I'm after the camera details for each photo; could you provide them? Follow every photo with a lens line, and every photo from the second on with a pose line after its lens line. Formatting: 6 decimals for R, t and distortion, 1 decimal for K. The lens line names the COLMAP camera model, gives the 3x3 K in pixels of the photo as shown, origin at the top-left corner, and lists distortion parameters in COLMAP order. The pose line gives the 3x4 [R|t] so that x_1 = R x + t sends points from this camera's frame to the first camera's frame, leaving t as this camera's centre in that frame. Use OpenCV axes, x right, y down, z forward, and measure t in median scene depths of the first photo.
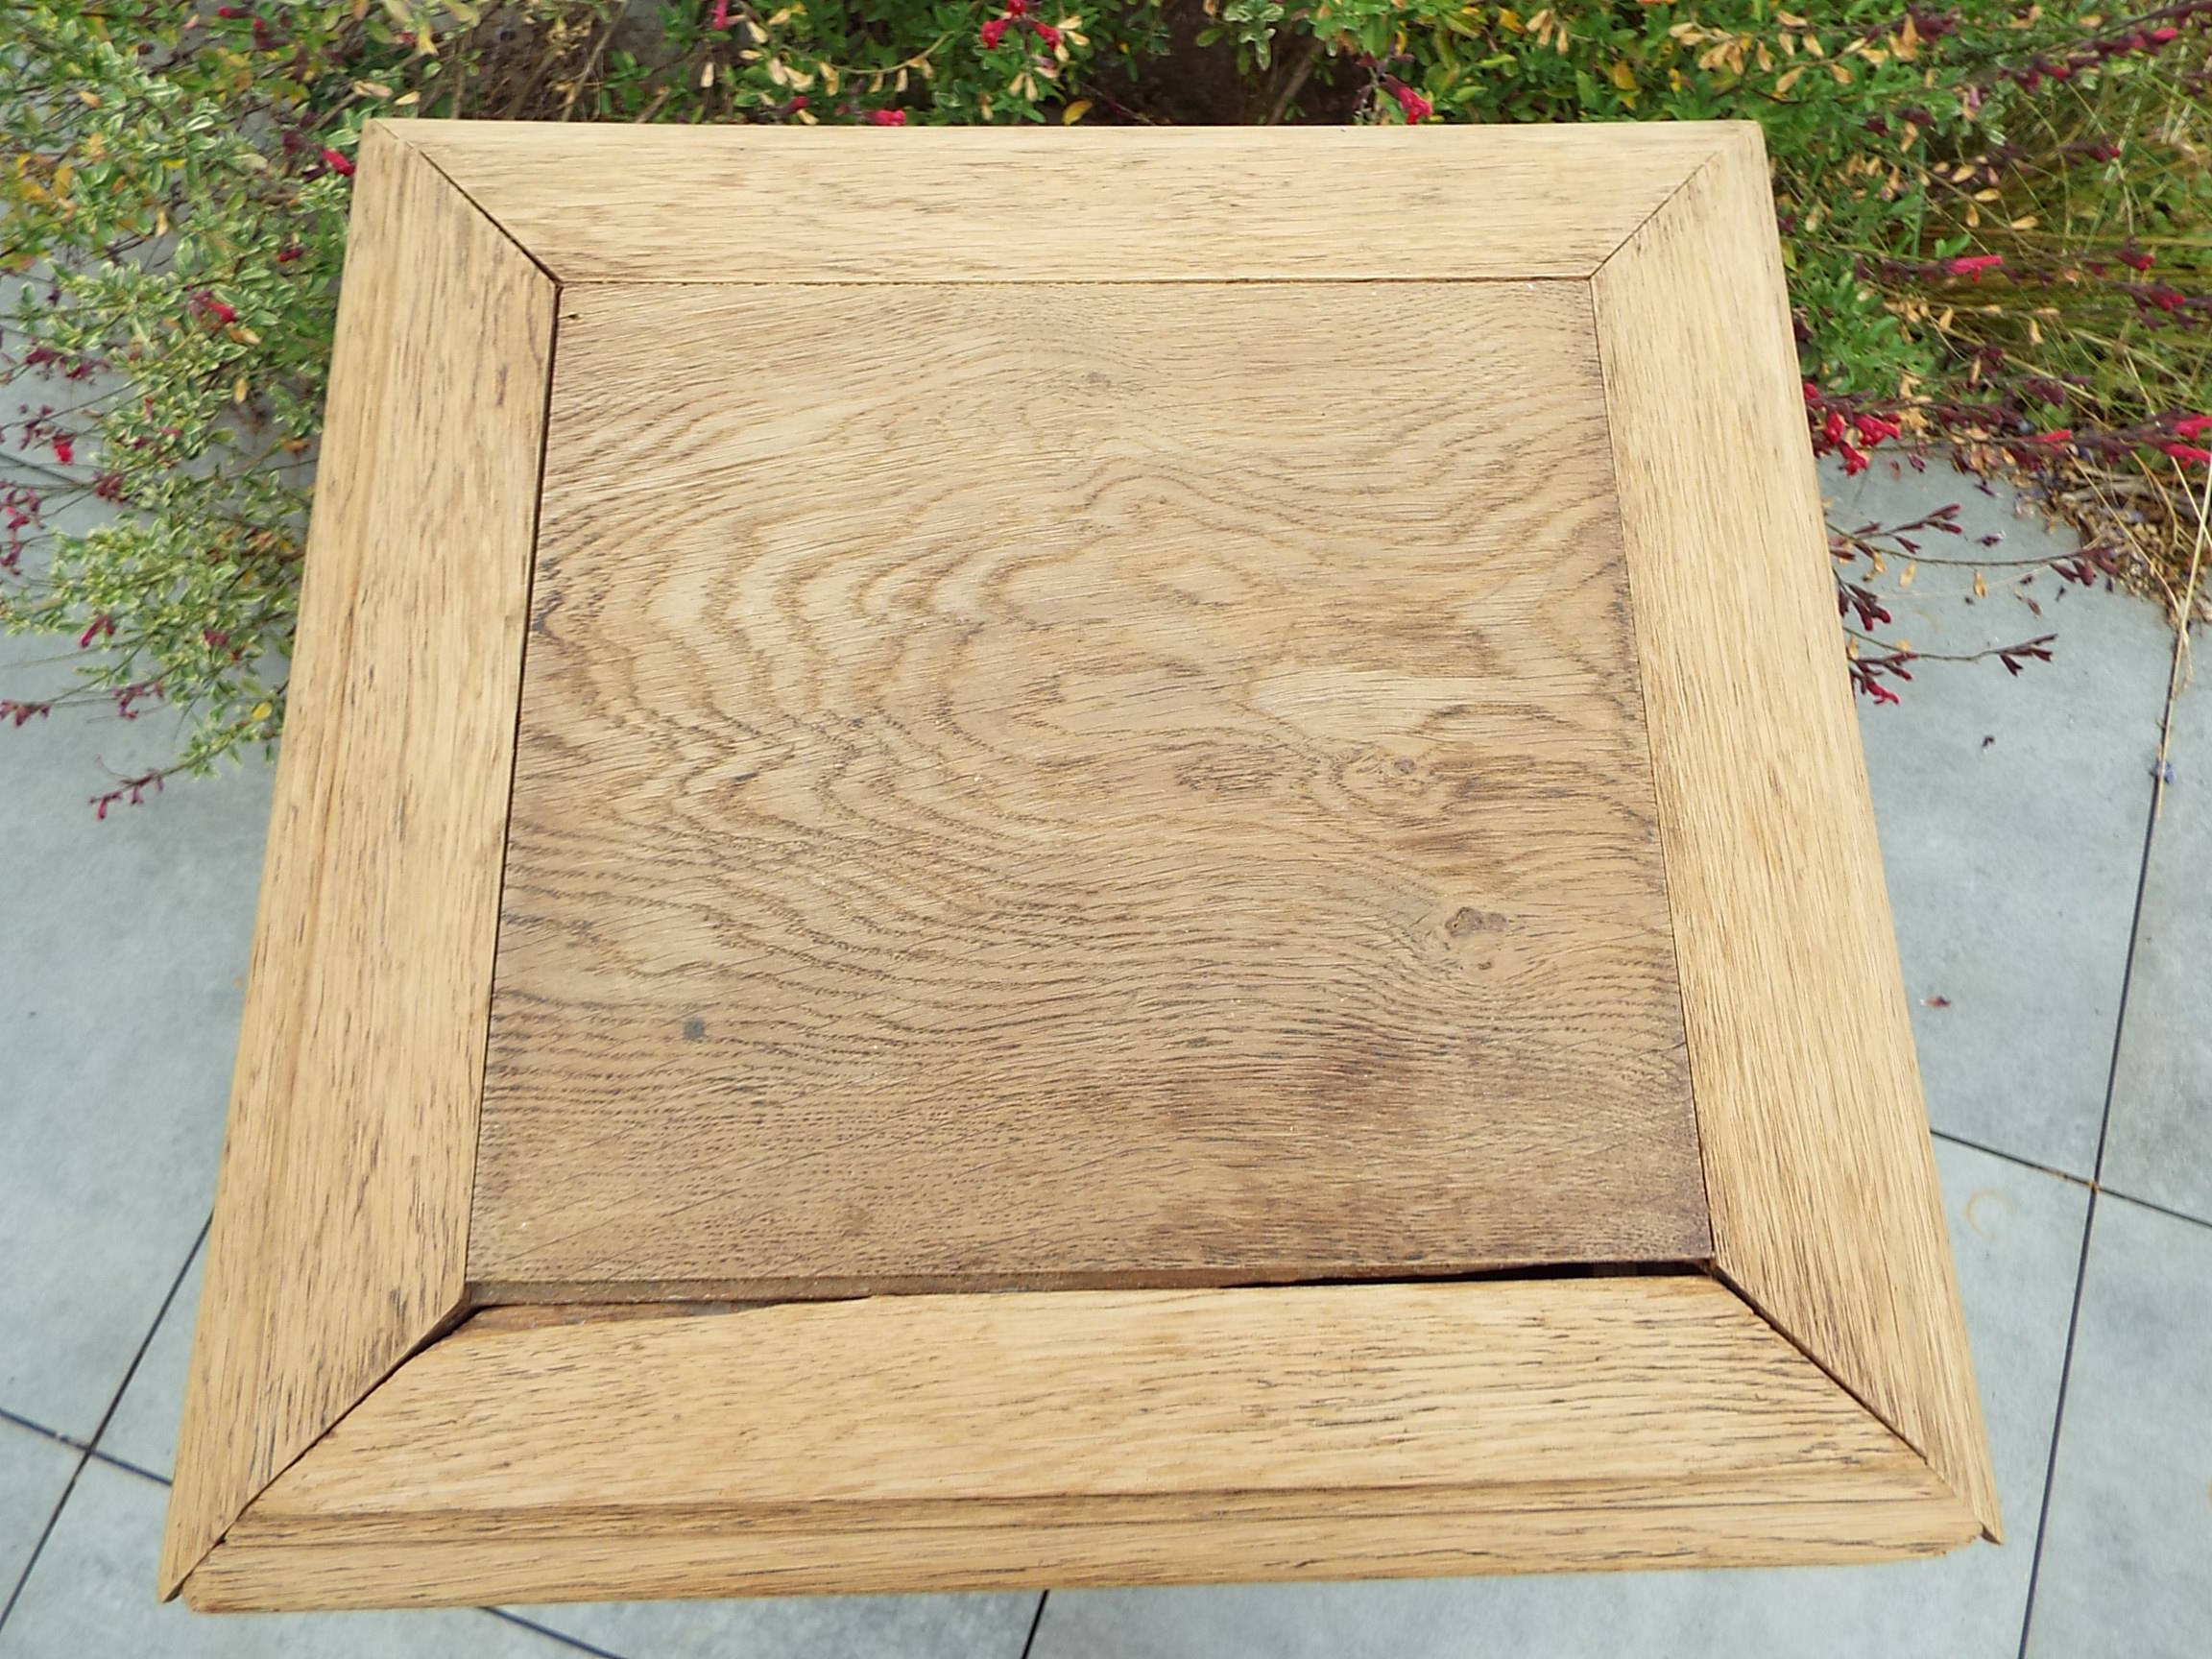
lens RADIAL K [[1535.0, 0, 1072.4], [0, 1535.0, 819.0], [0, 0, 1]] dist [-0.005380, 0.006928]
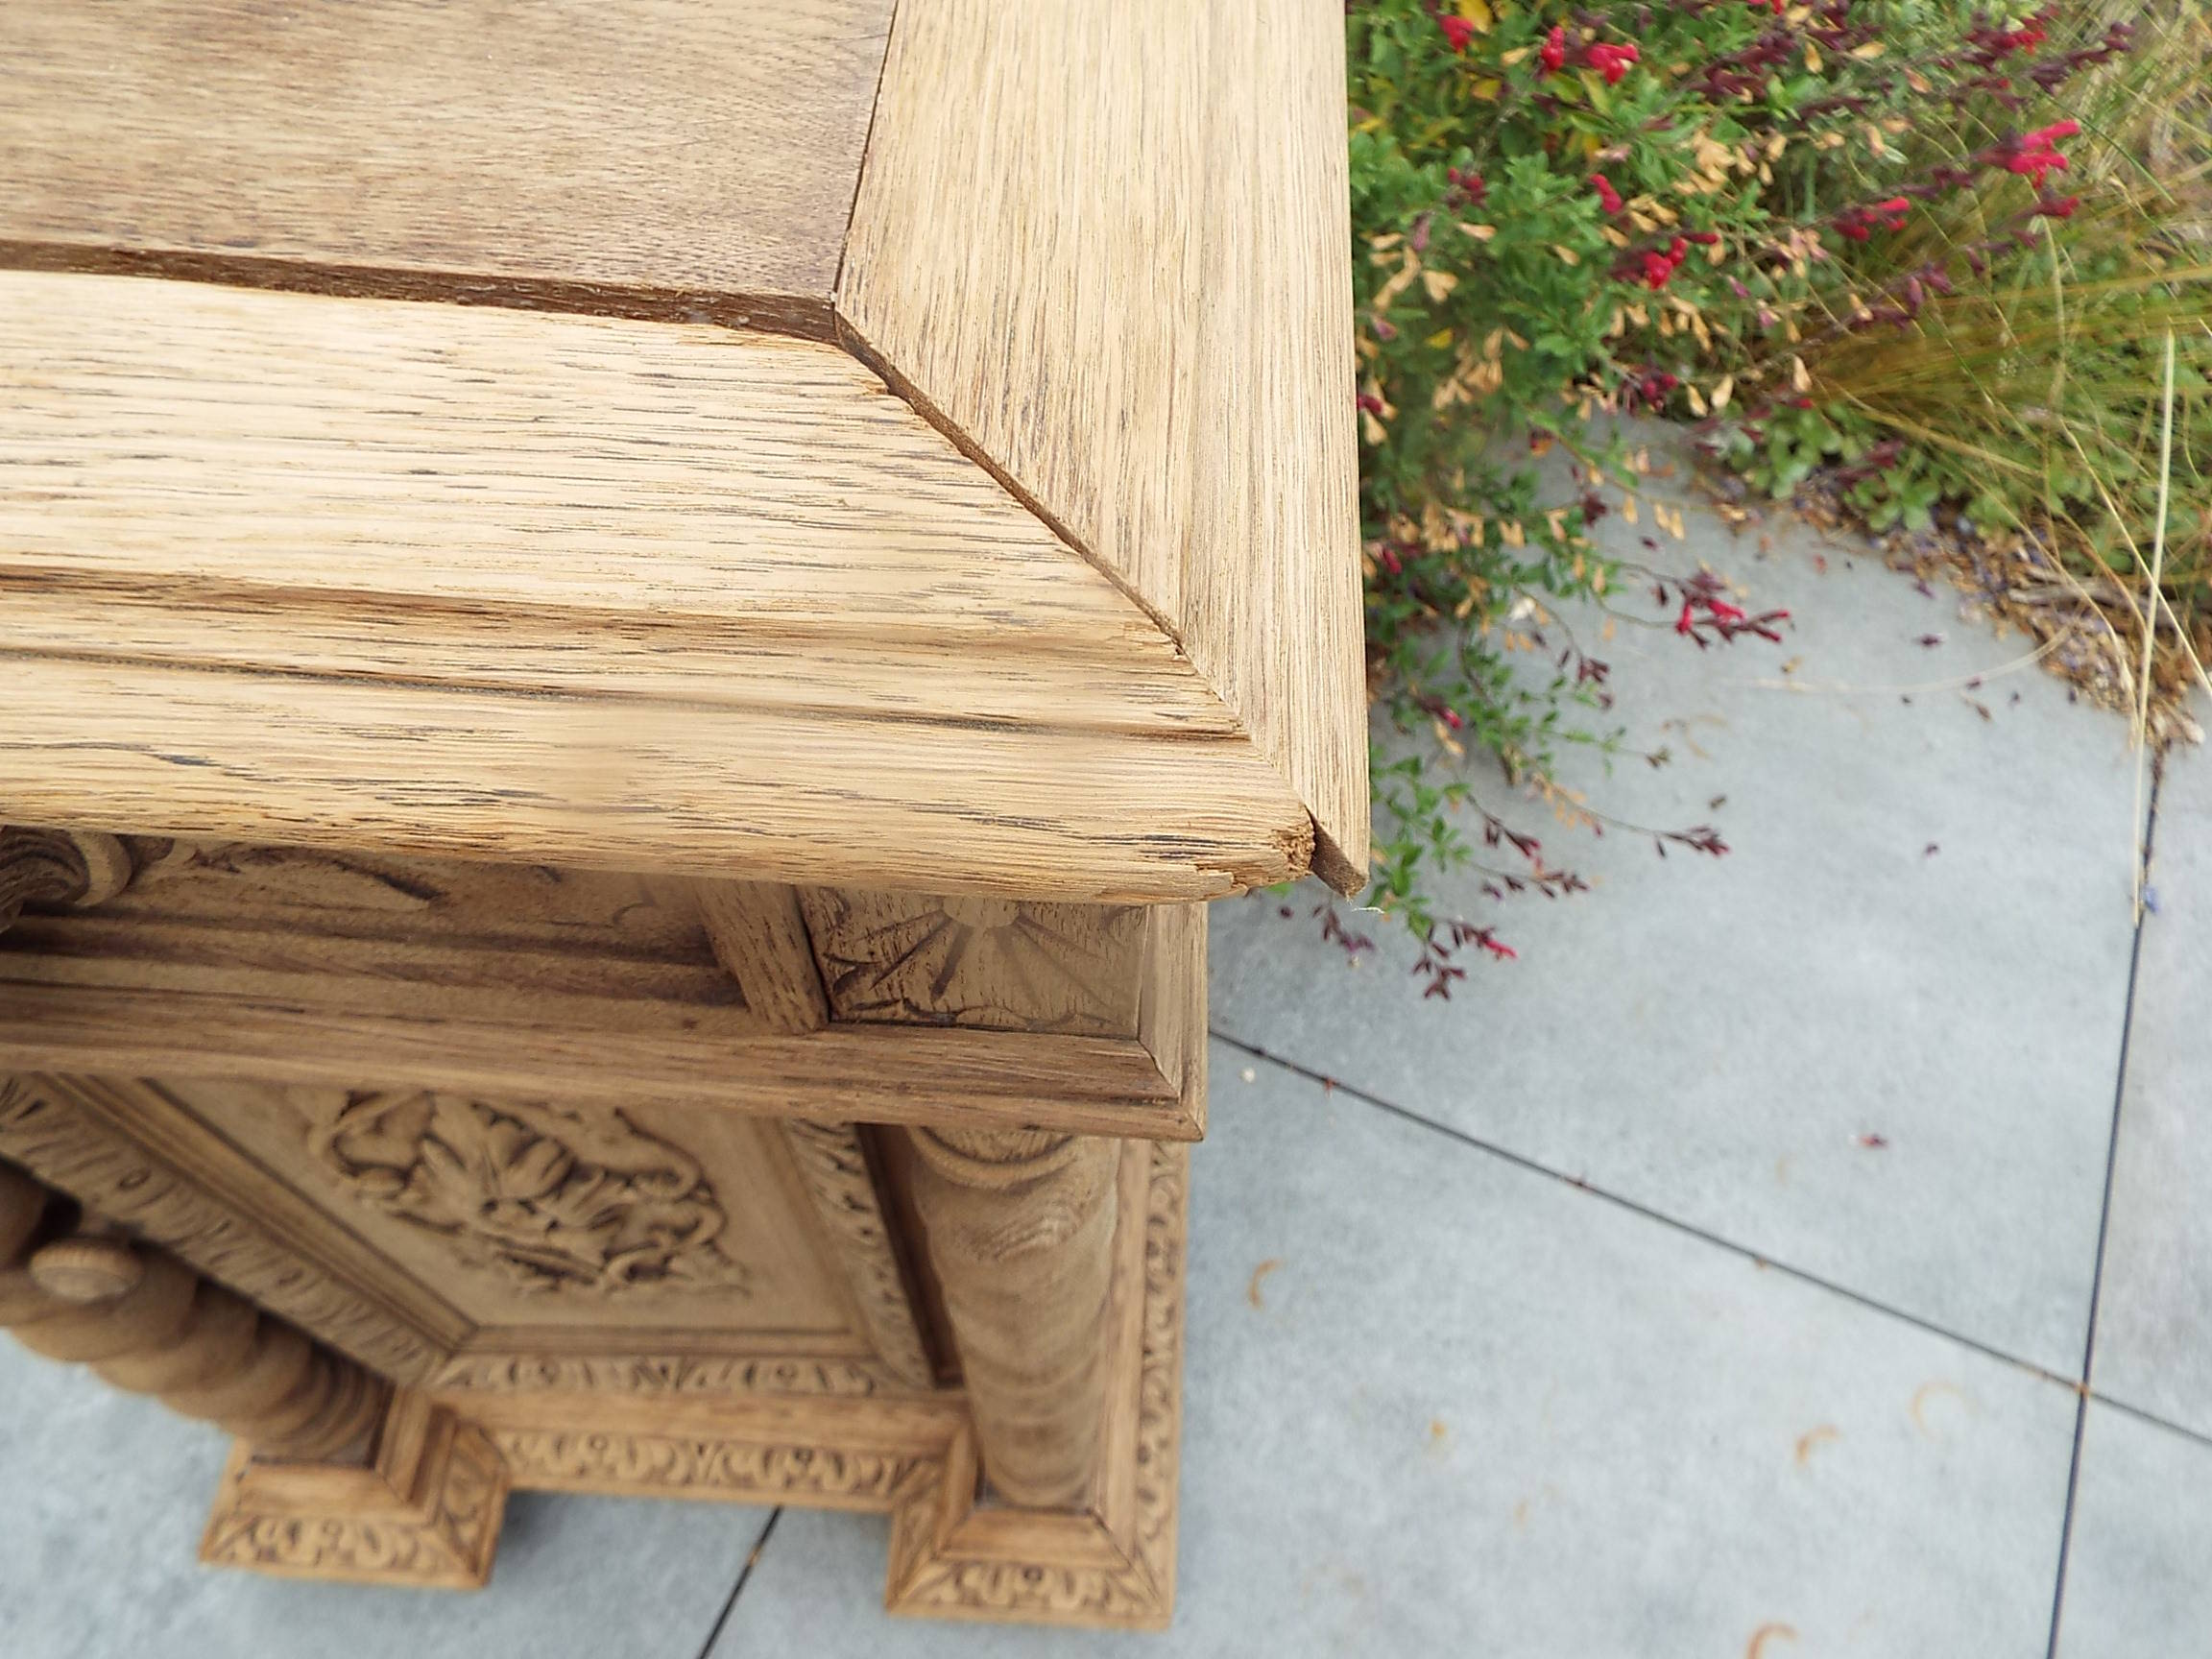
lens RADIAL K [[1535.0, 0, 1072.4], [0, 1535.0, 819.0], [0, 0, 1]] dist [-0.005380, 0.006928]
pose [[0.995528, 0.083560, -0.044058, 0.189816], [-0.091628, 0.967595, -0.235295, 0.200281], [0.022969, 0.238280, 0.970925, 0.196529]]
